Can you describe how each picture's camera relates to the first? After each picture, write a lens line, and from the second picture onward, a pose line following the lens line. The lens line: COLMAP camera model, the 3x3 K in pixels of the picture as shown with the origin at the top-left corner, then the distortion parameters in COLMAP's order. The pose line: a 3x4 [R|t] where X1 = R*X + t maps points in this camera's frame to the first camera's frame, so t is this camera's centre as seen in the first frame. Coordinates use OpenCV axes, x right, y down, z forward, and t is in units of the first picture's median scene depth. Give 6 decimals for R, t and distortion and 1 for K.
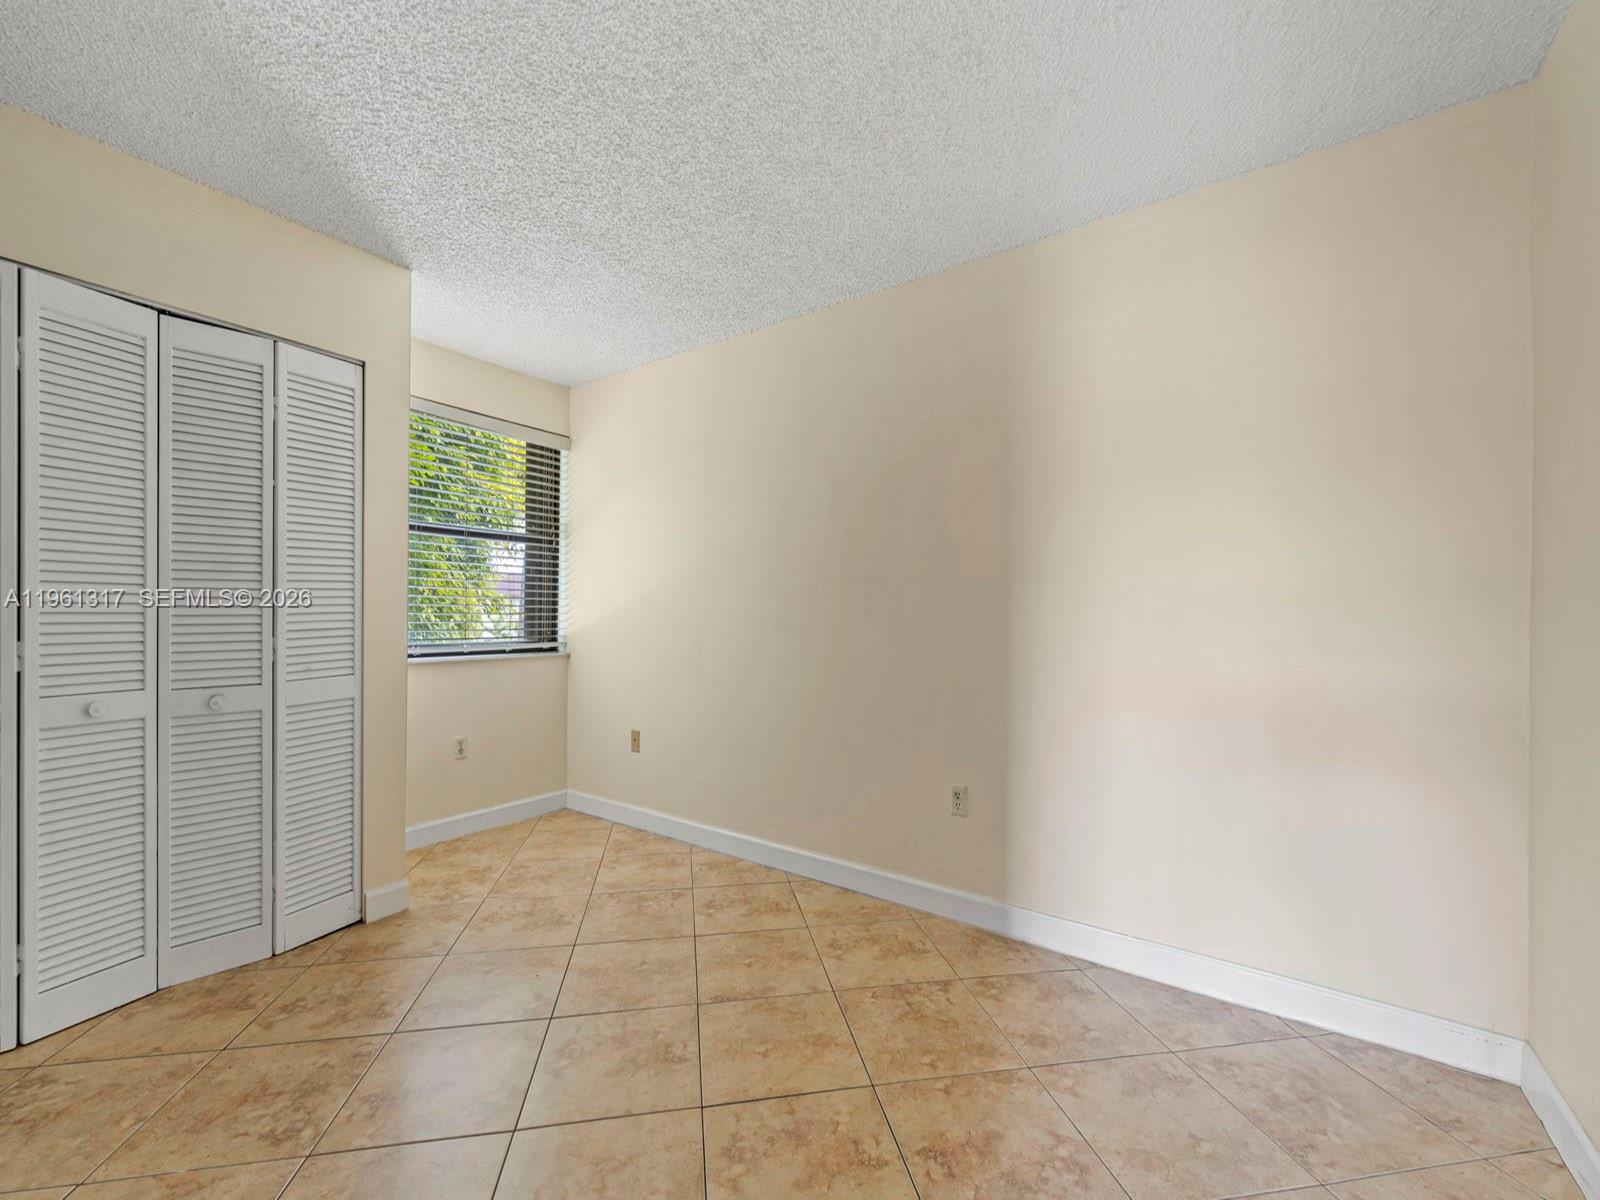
lens RADIAL K [[638.7, 0, 797.6], [0, 638.7, 619.6], [0, 0, 1]] dist [-0.000294, -0.000263]
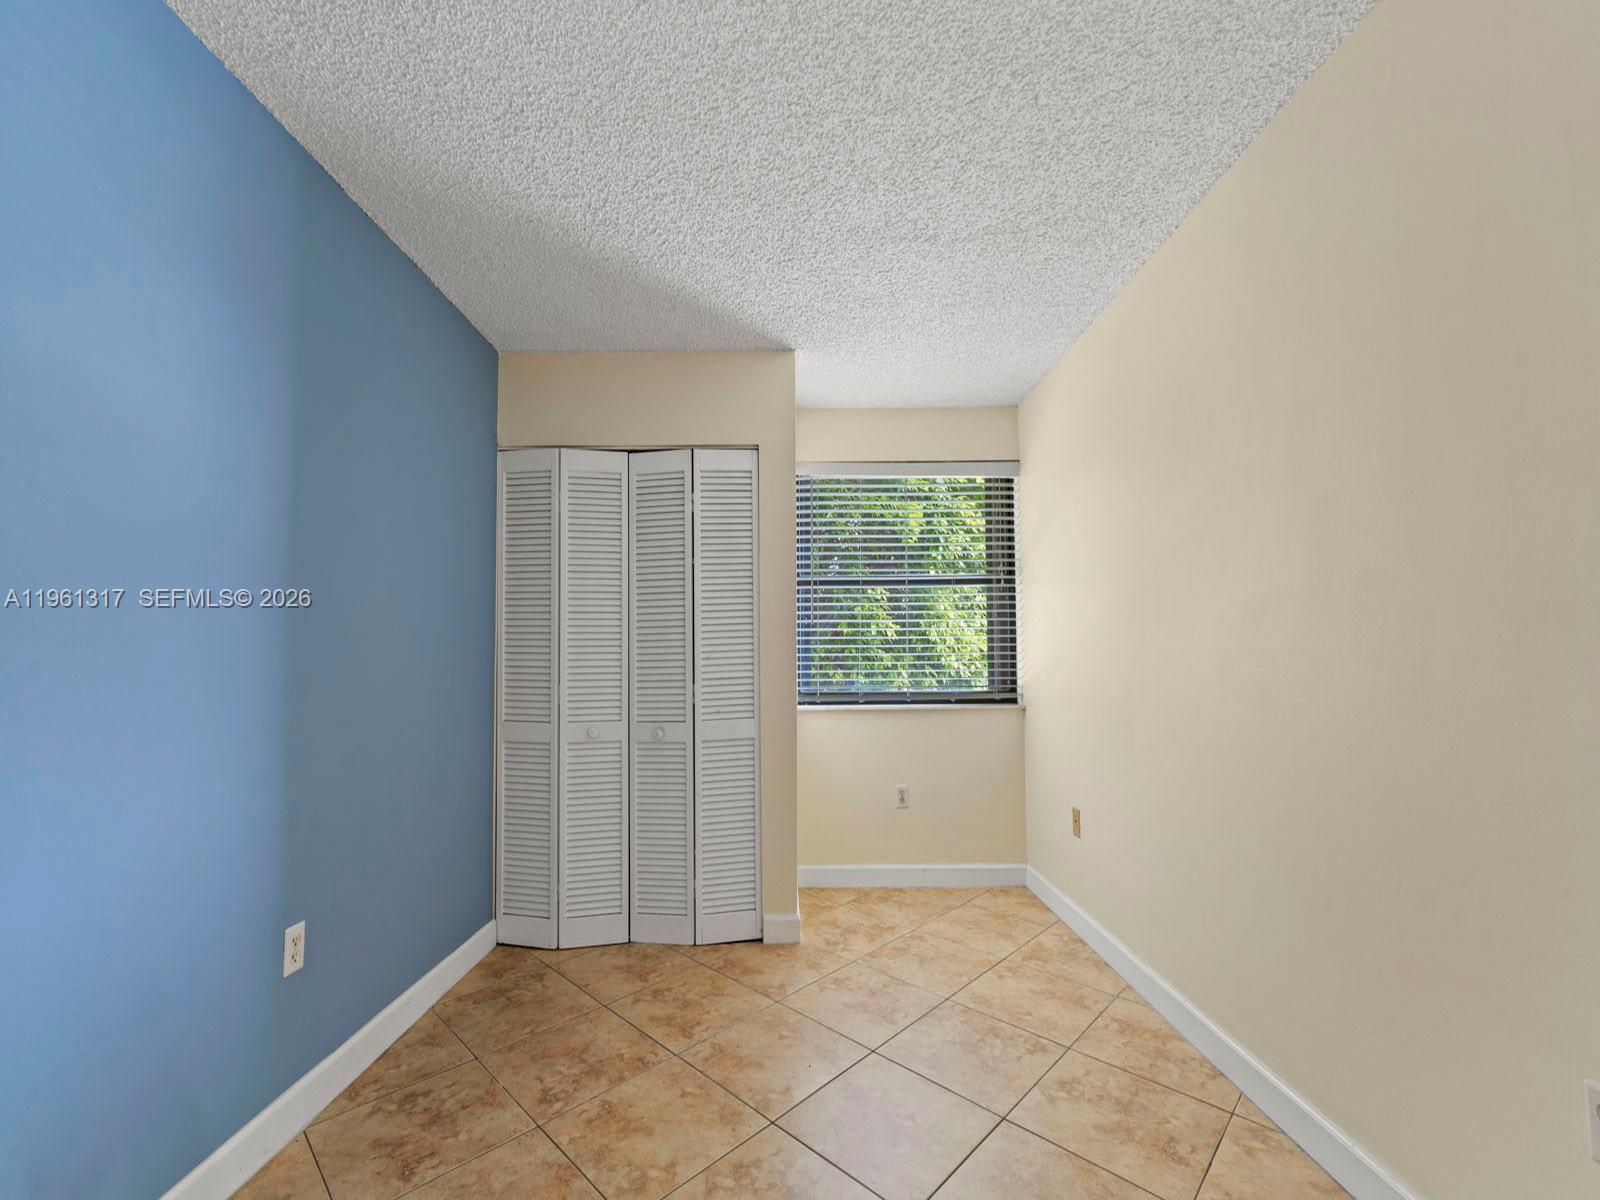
lens RADIAL K [[652.6, 0, 798.7], [0, 652.6, 640.4], [0, 0, 1]] dist [0.000566, -0.000273]
pose [[0.588398, -0.040596, -0.807552, 0.262555], [0.008167, 0.998986, -0.044269, 0.000157], [0.808530, 0.019453, 0.588133, 0.328996]]
